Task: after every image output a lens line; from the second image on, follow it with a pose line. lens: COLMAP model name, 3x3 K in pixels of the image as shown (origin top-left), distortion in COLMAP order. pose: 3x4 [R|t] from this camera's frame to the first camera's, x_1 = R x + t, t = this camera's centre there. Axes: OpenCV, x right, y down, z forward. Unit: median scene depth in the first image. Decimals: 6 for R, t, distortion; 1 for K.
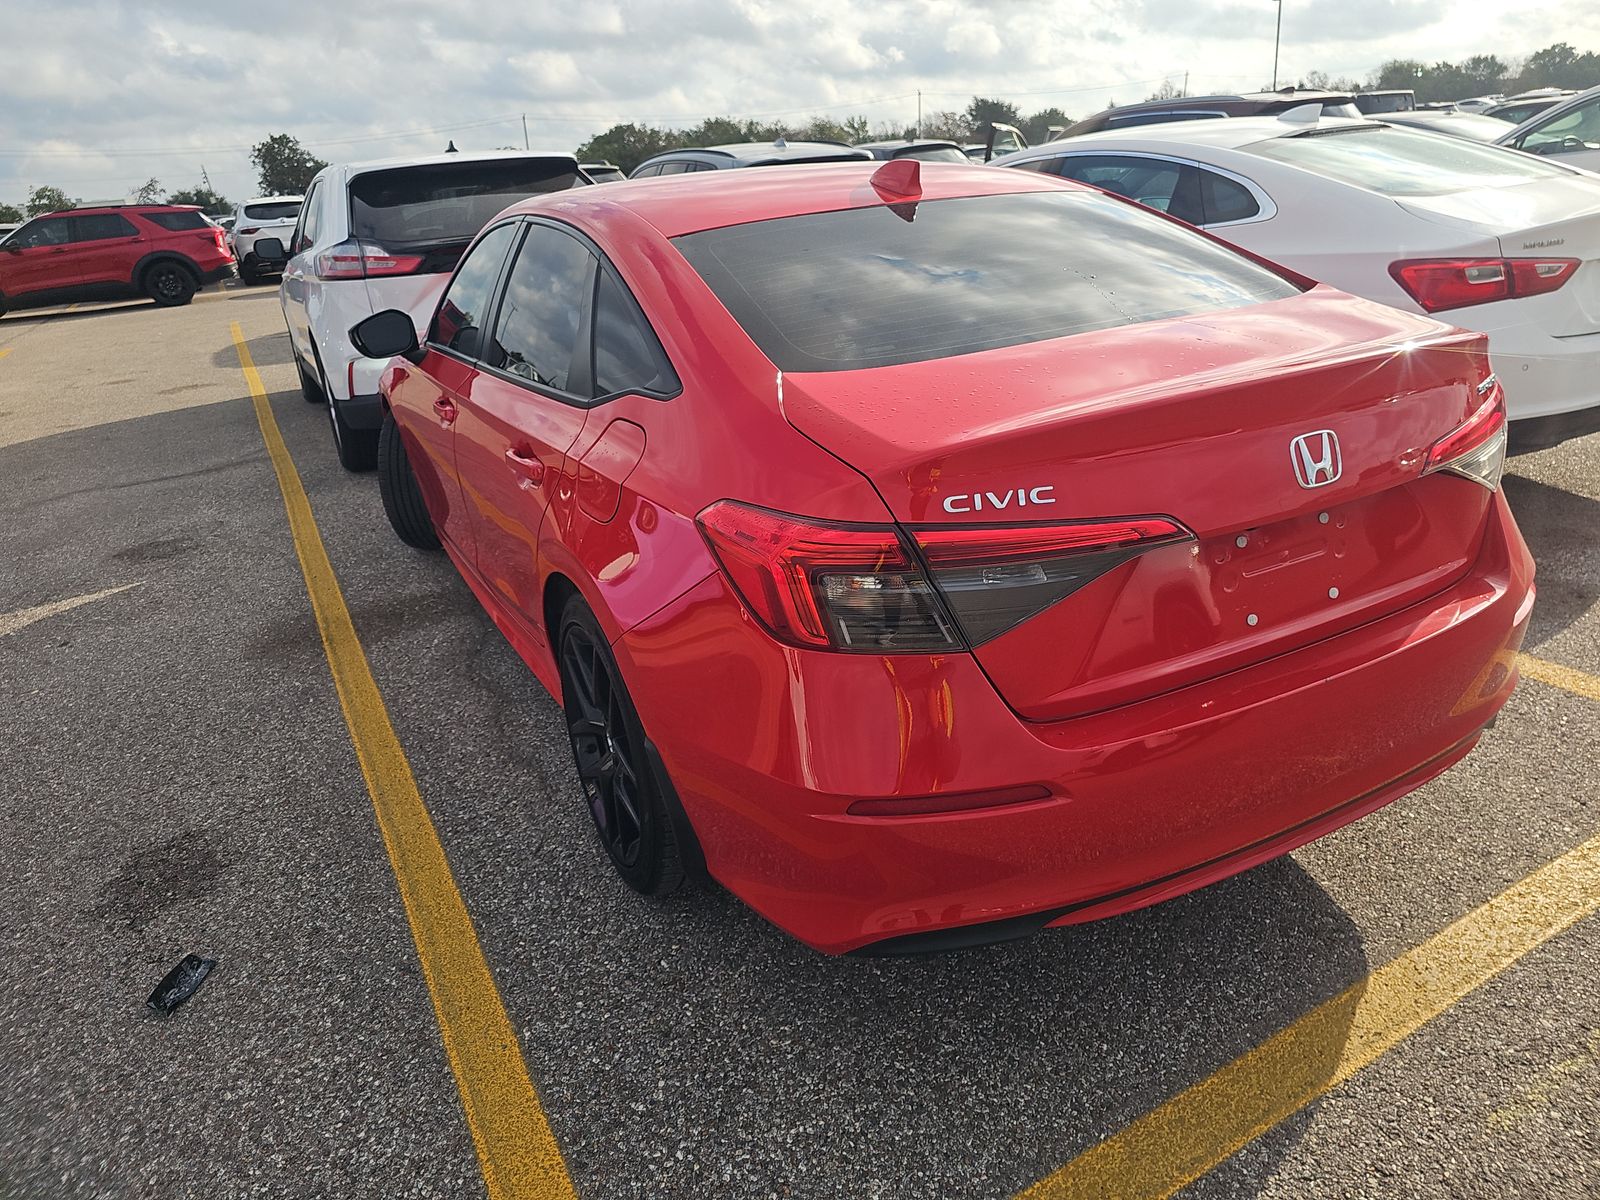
lens RADIAL K [[1048.6, 0, 792.2], [0, 1048.6, 592.8], [0, 0, 1]] dist [0.024697, -0.025607]
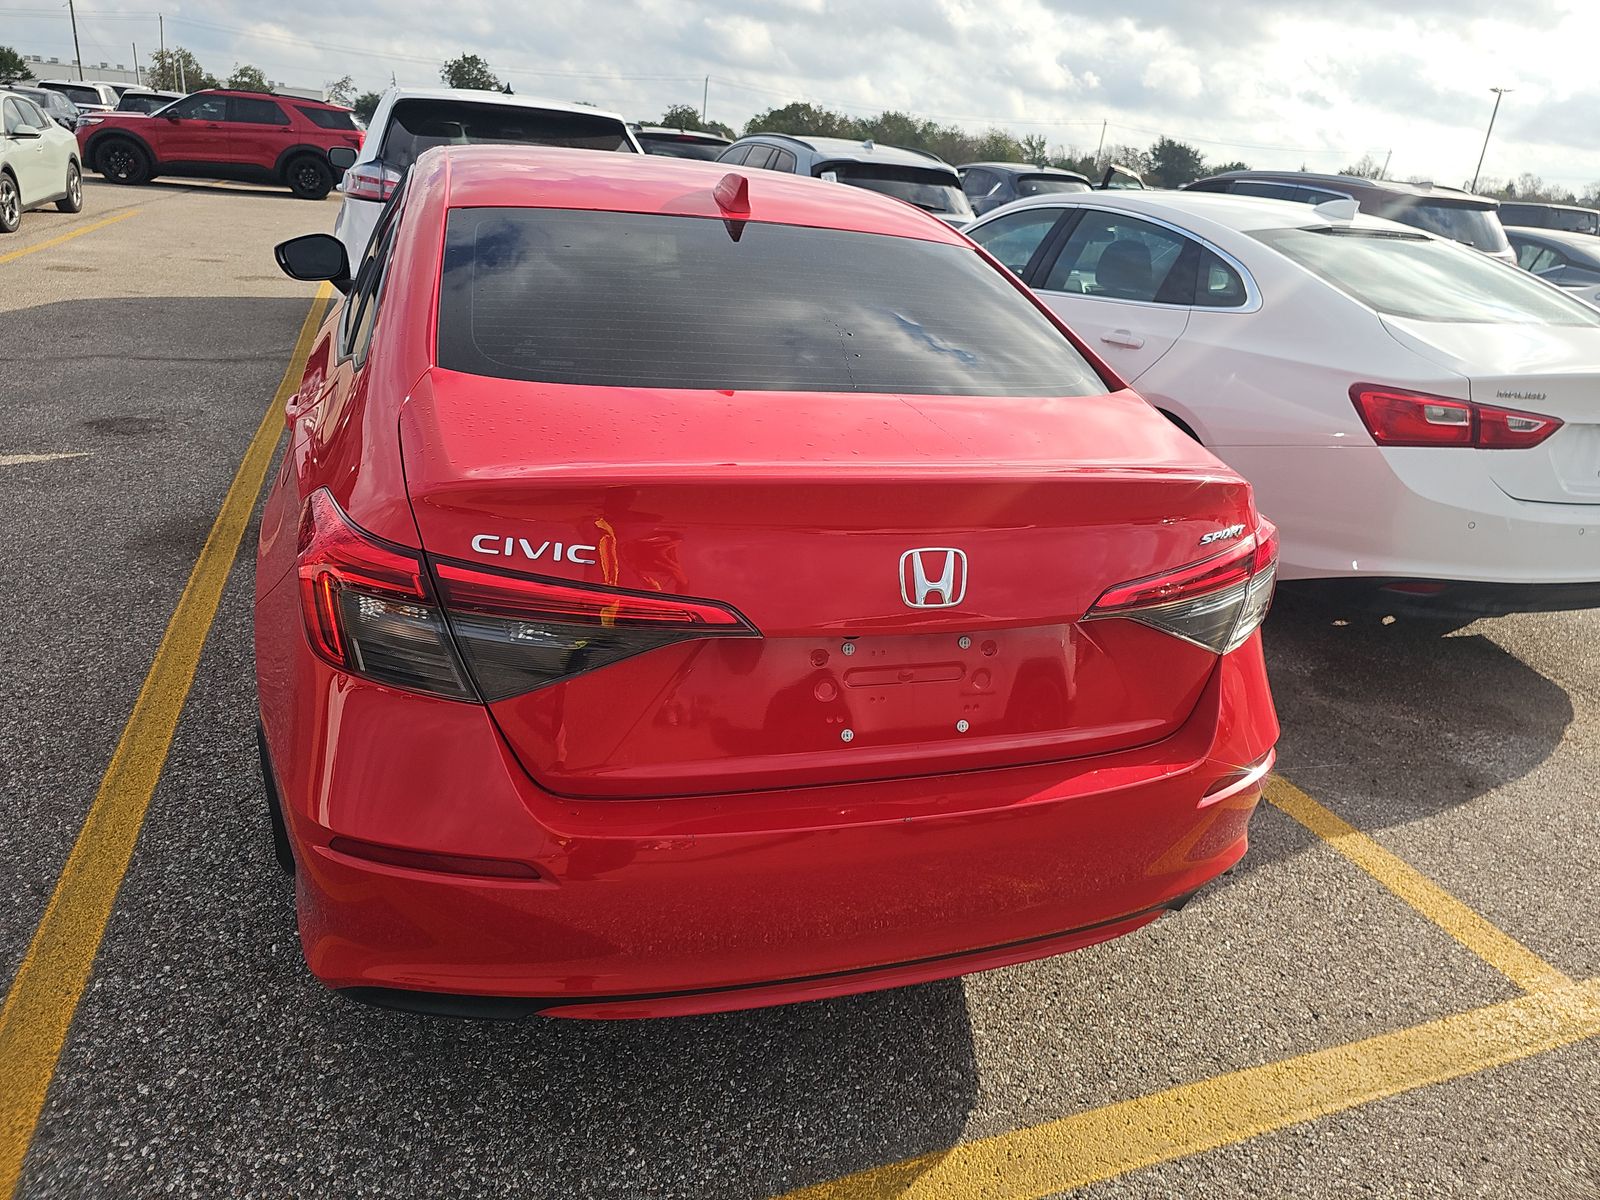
lens RADIAL K [[1048.6, 0, 783.5], [0, 1048.6, 595.9], [0, 0, 1]] dist [0.024697, -0.025607]
pose [[0.974027, 0.210794, -0.082684, 0.339141], [-0.210001, 0.977530, 0.018273, -0.076504], [0.084678, -0.000435, 0.996408, 0.076676]]
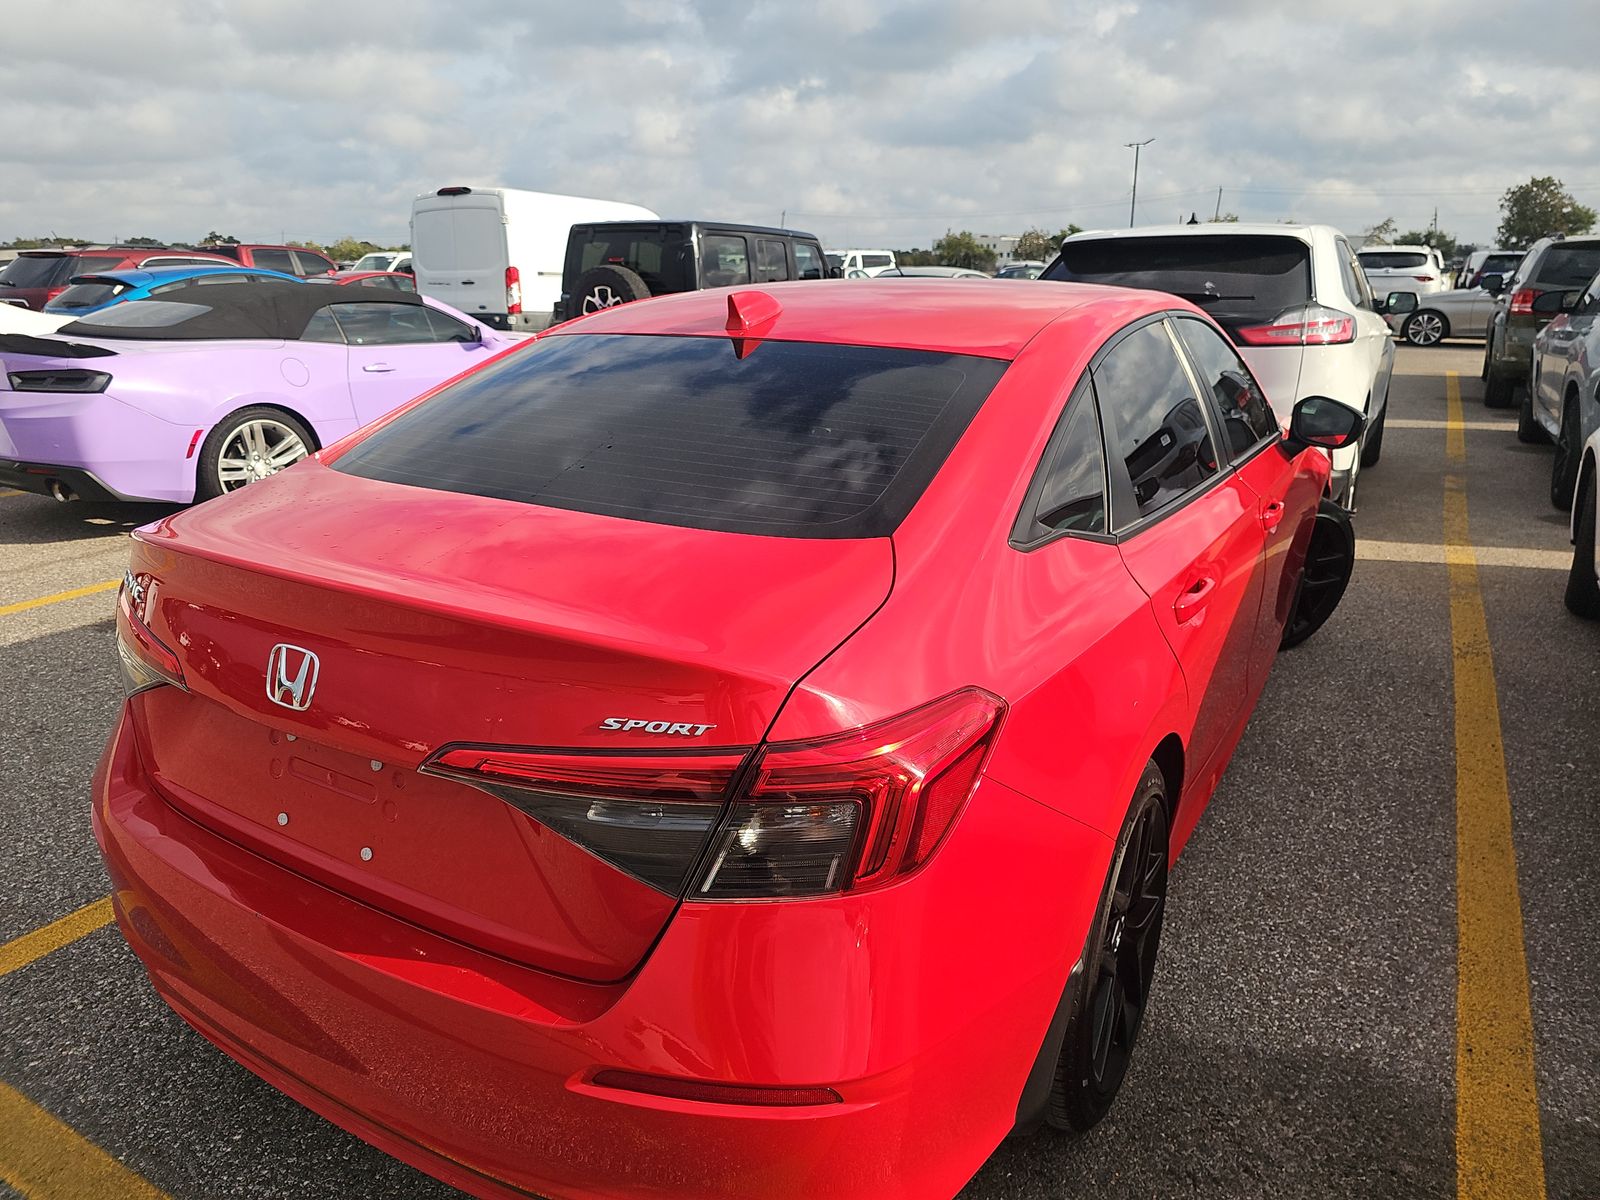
lens RADIAL K [[1048.6, 0, 790.0], [0, 1048.6, 603.3], [0, 0, 1]] dist [0.024697, -0.025607]
pose [[0.520938, 0.327086, -0.788441, 1.045111], [-0.345449, 0.925435, 0.155674, -0.350214], [0.780569, 0.191270, 0.595086, 0.593128]]
